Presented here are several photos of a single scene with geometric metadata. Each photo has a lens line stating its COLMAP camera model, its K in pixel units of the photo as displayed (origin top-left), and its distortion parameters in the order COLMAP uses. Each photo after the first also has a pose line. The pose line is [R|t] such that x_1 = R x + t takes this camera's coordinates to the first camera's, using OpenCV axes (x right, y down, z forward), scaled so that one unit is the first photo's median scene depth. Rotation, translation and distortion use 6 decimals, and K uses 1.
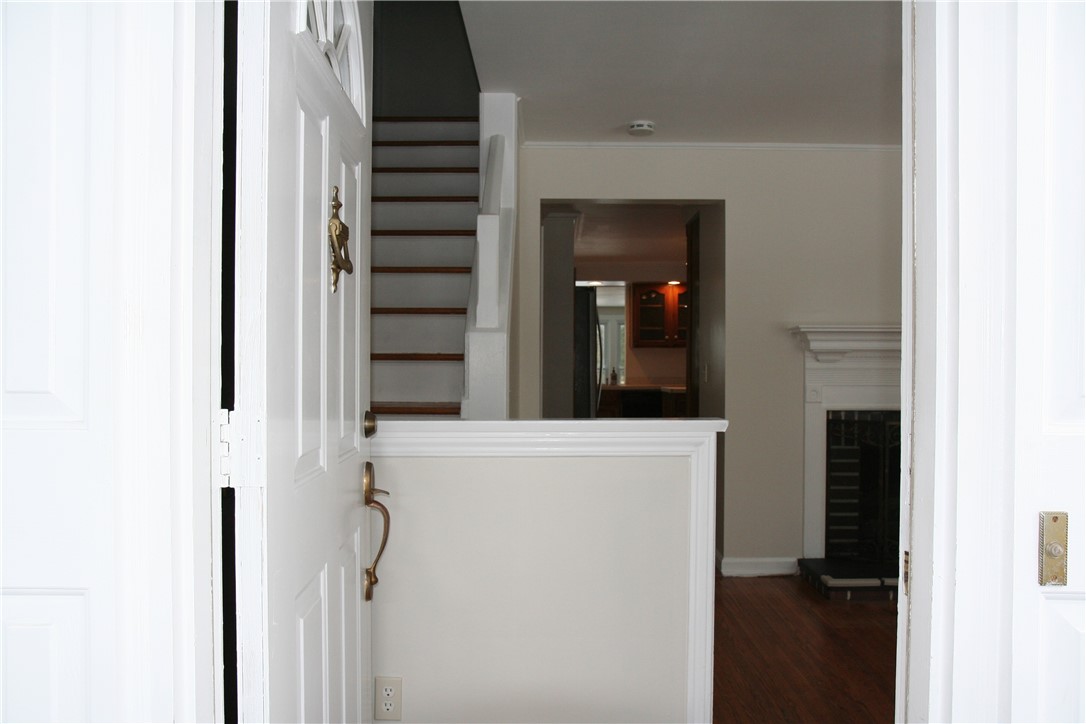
lens RADIAL K [[852.4, 0, 541.7], [0, 852.4, 361.6], [0, 0, 1]] dist [-0.091183, 0.087169]
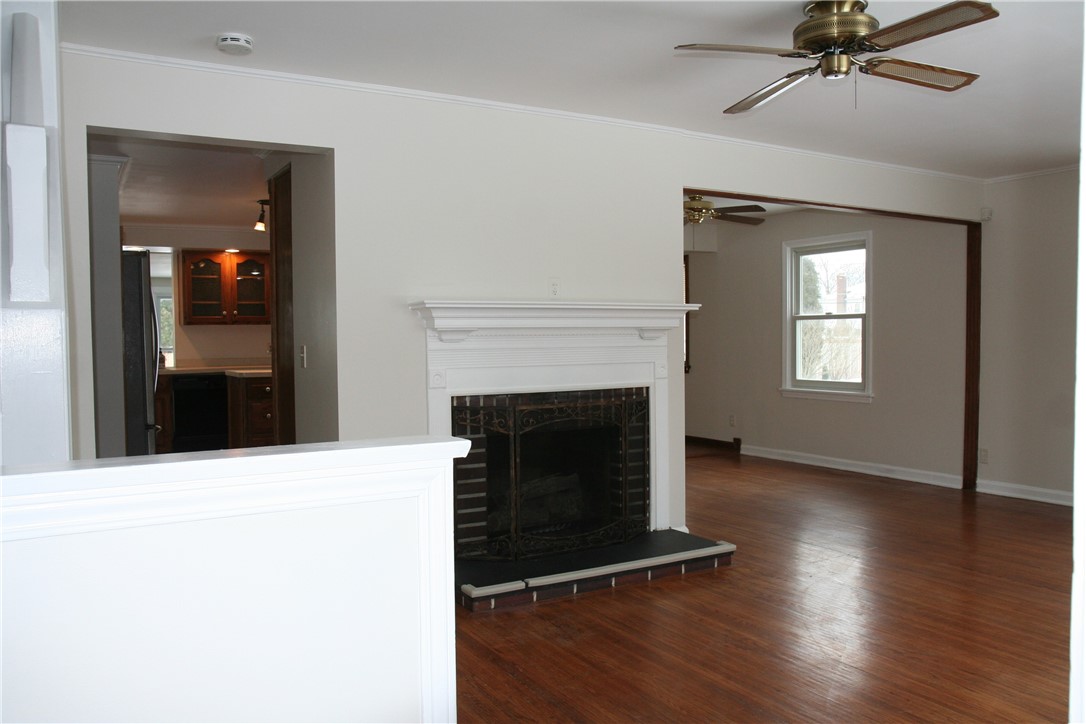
lens RADIAL K [[852.4, 0, 518.5], [0, 852.4, 372.3], [0, 0, 1]] dist [-0.091183, 0.087169]
pose [[0.869758, -0.033237, 0.492357, -0.041157], [0.011905, 0.998852, 0.046399, -0.008158], [-0.493334, -0.034494, 0.869156, 0.186789]]
